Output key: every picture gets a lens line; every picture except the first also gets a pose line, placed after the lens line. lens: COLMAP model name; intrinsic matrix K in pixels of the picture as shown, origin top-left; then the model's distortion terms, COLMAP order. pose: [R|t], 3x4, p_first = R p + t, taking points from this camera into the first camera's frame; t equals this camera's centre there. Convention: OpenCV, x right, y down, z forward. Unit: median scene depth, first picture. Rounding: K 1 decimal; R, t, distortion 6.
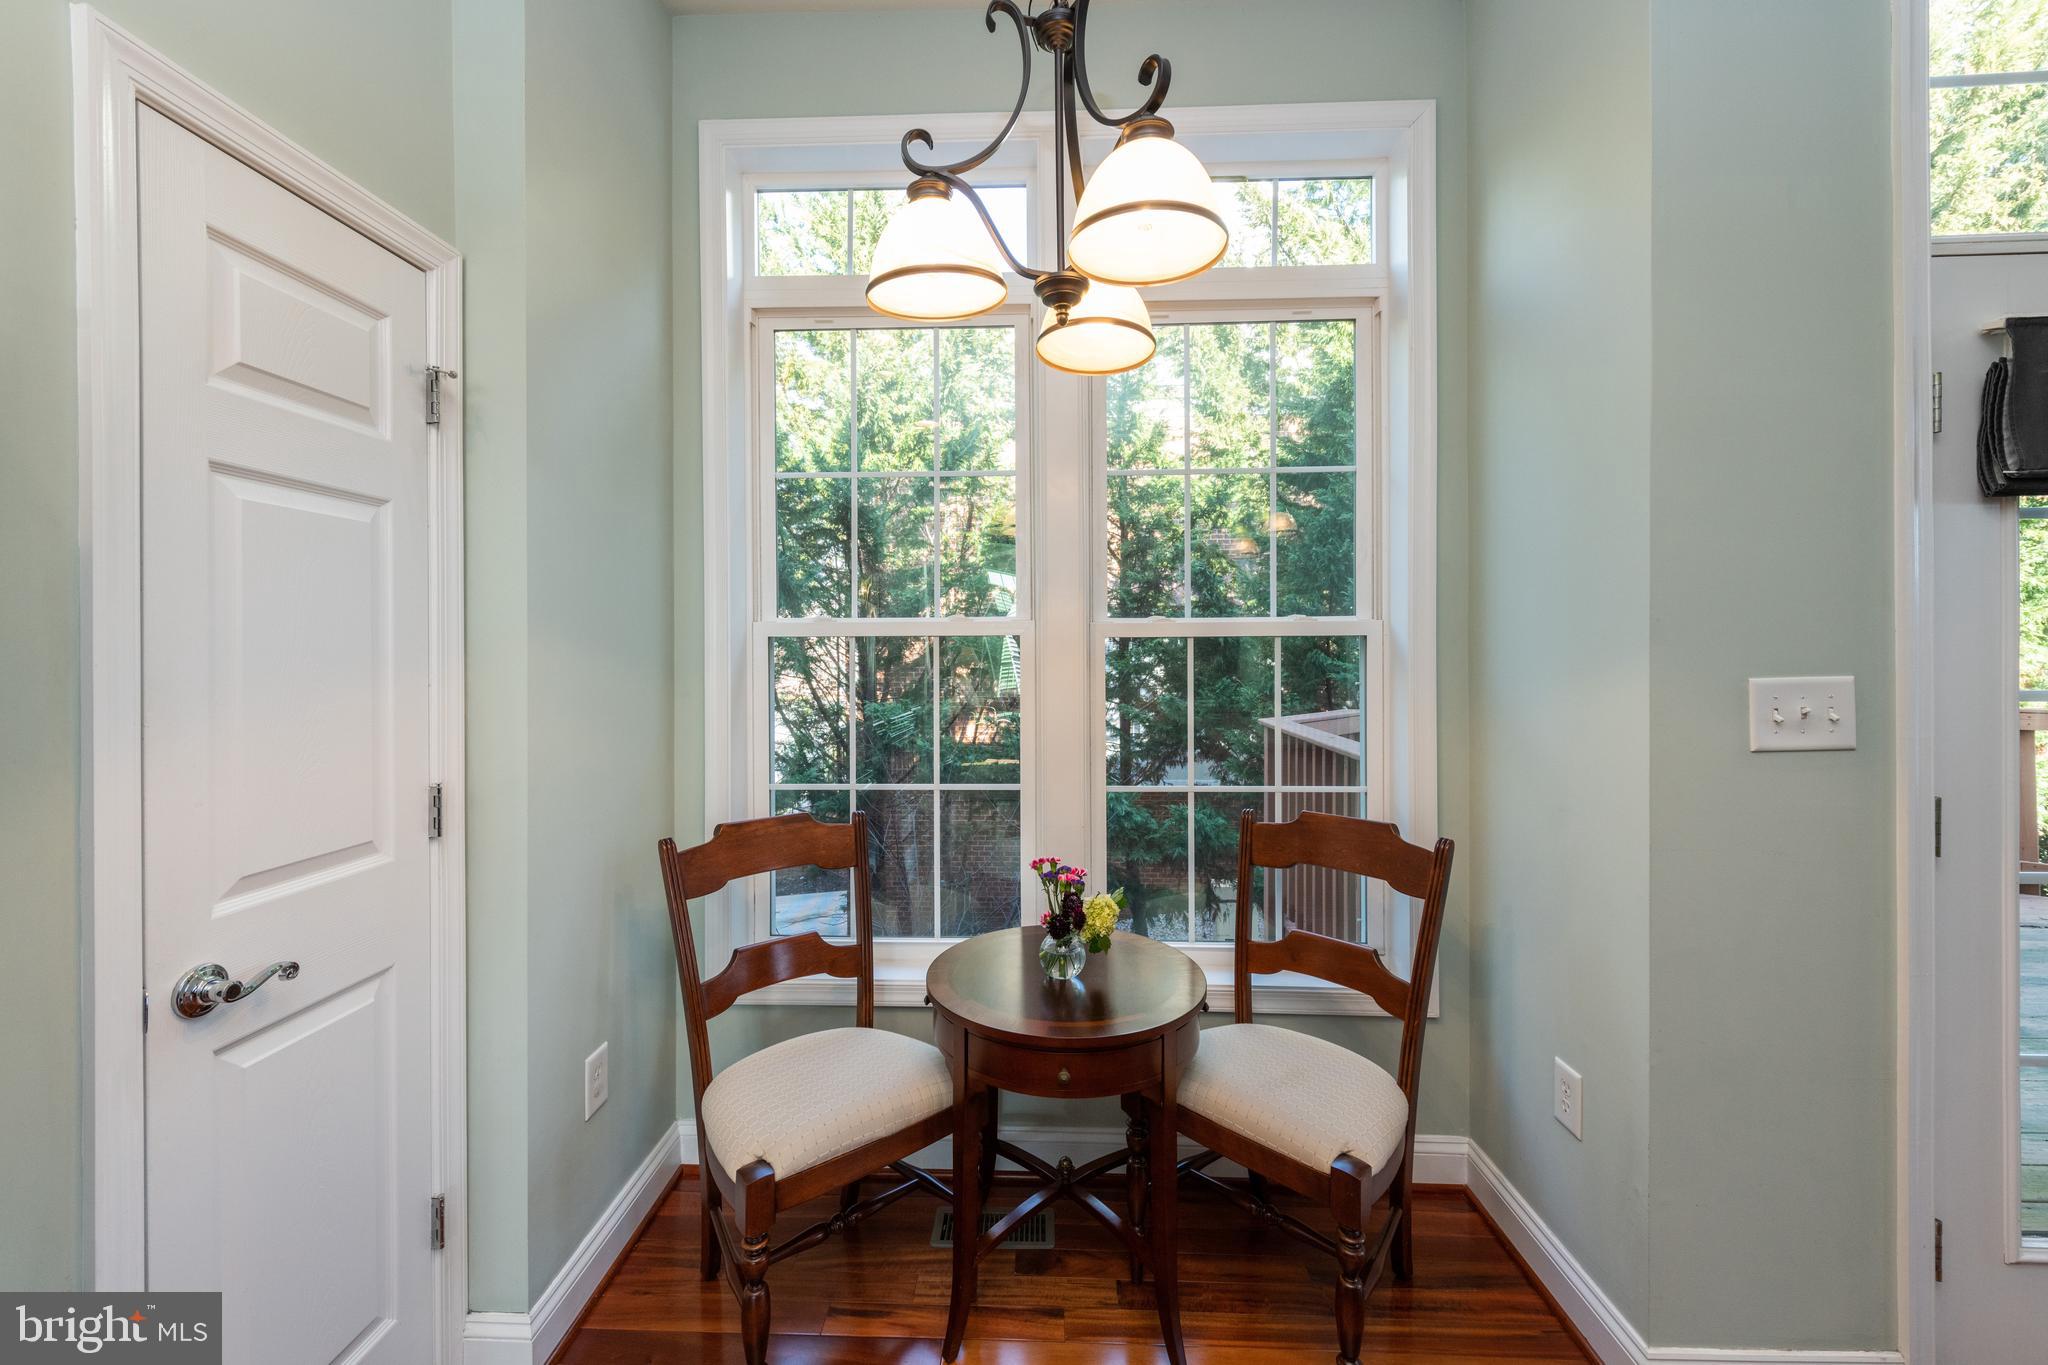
lens RADIAL K [[803.2, 0, 1025.6], [0, 803.2, 651.5], [0, 0, 1]] dist [0.009477, -0.003124]
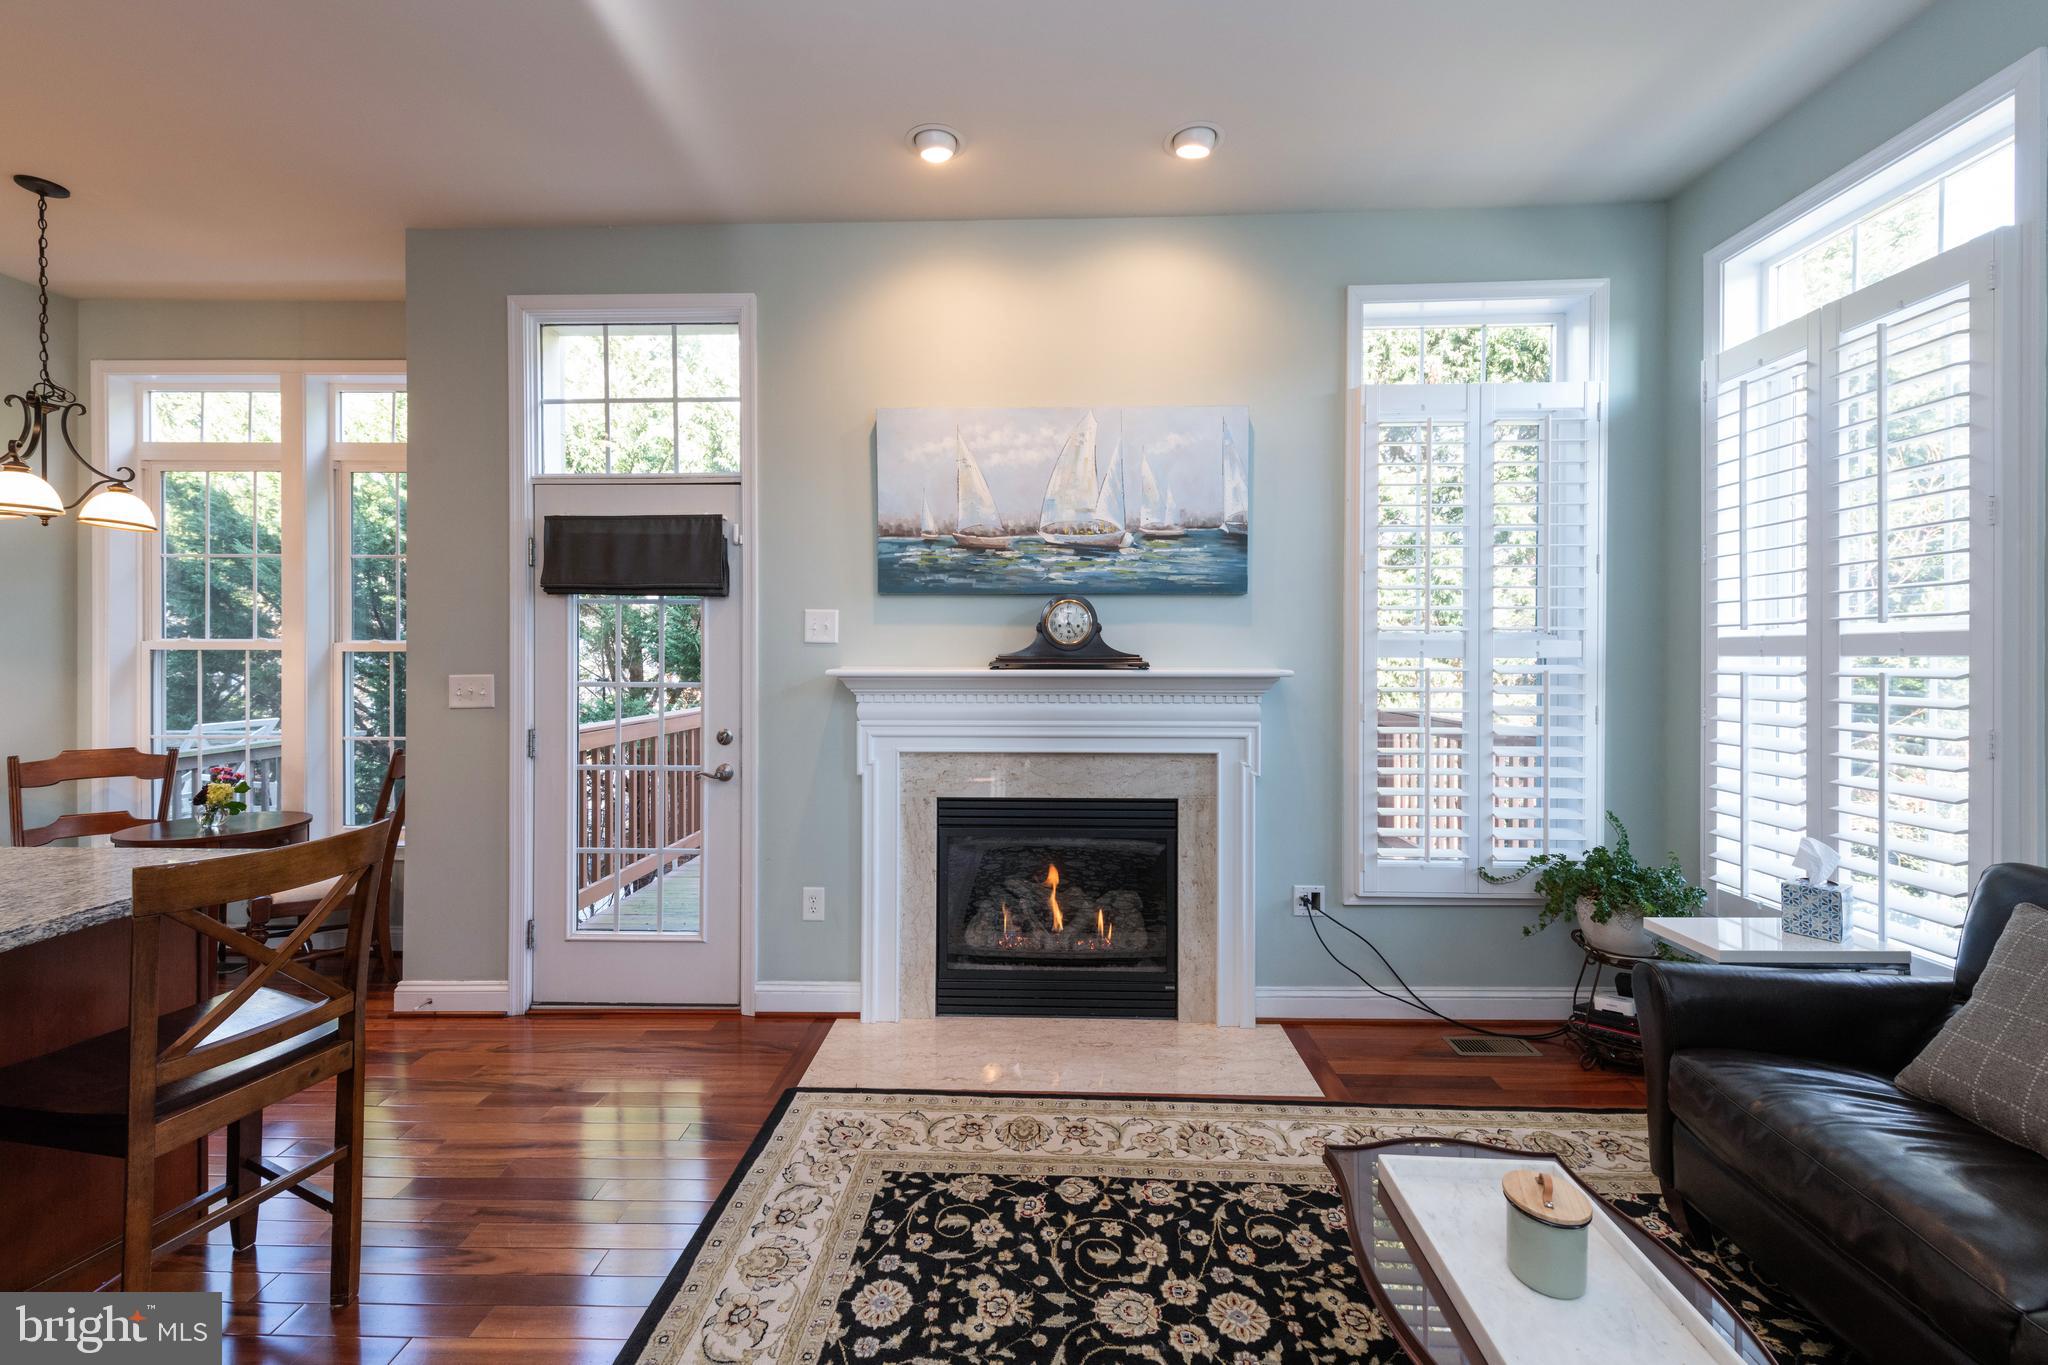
lens RADIAL K [[803.2, 0, 1063.2], [0, 803.2, 657.8], [0, 0, 1]] dist [0.009477, -0.003124]
pose [[0.999839, 0.007436, 0.016312, 1.947787], [-0.007510, 0.999962, 0.004443, -0.029313], [-0.016279, -0.004565, 0.999857, -0.932663]]
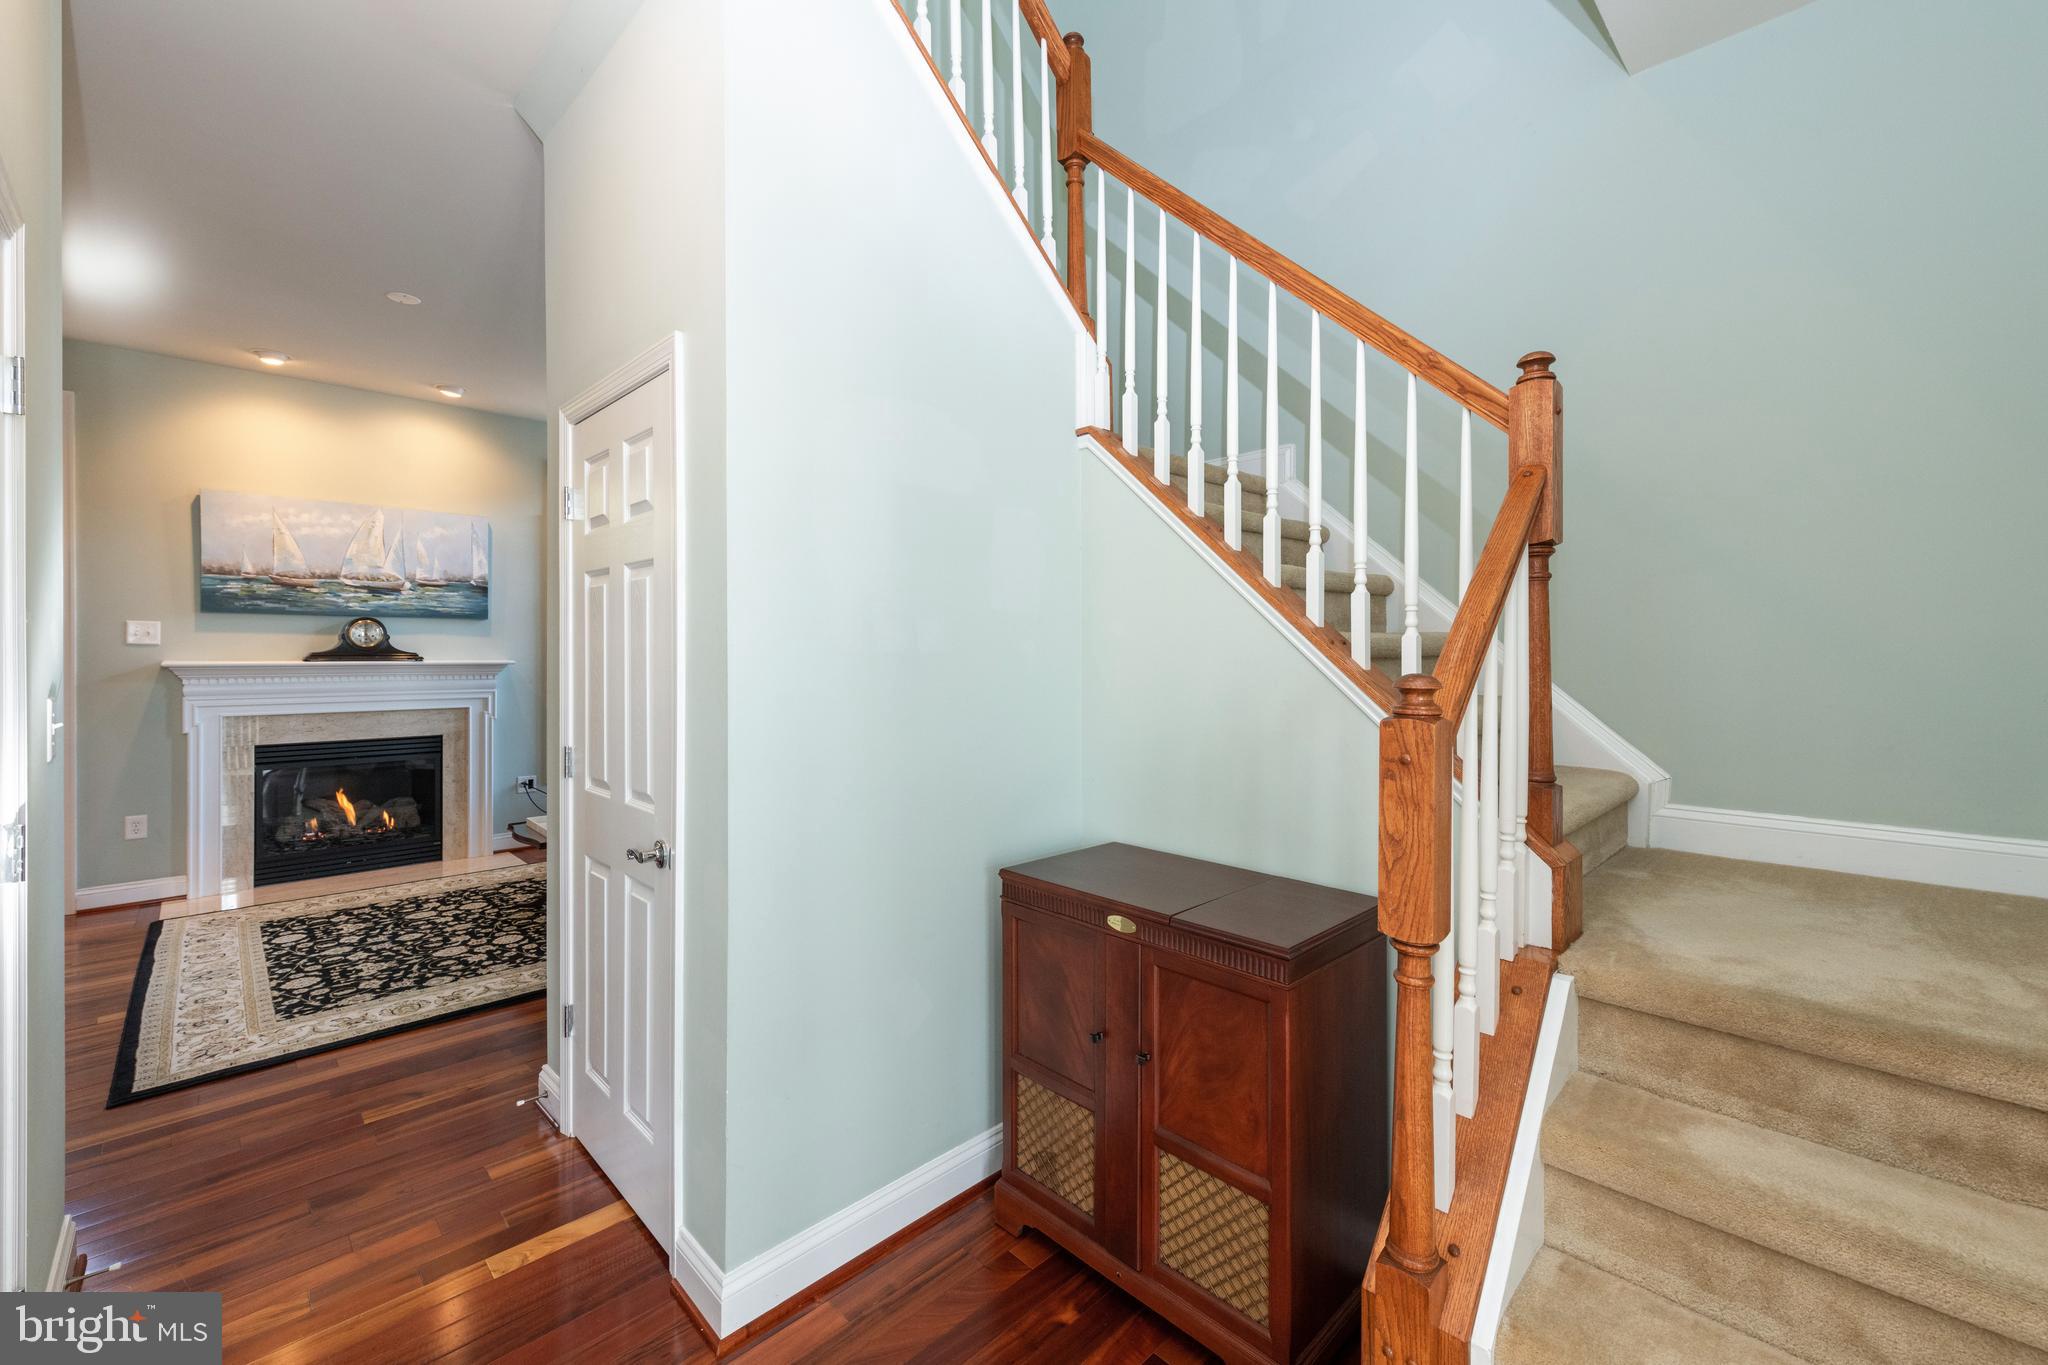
lens RADIAL K [[803.2, 0, 994.3], [0, 803.2, 656.9], [0, 0, 1]] dist [0.009477, -0.003124]
pose [[0.708111, 0.004278, 0.706088, 1.567597], [-0.004683, 0.999988, -0.001363, -0.020208], [-0.706085, -0.002342, 0.708123, -2.749187]]
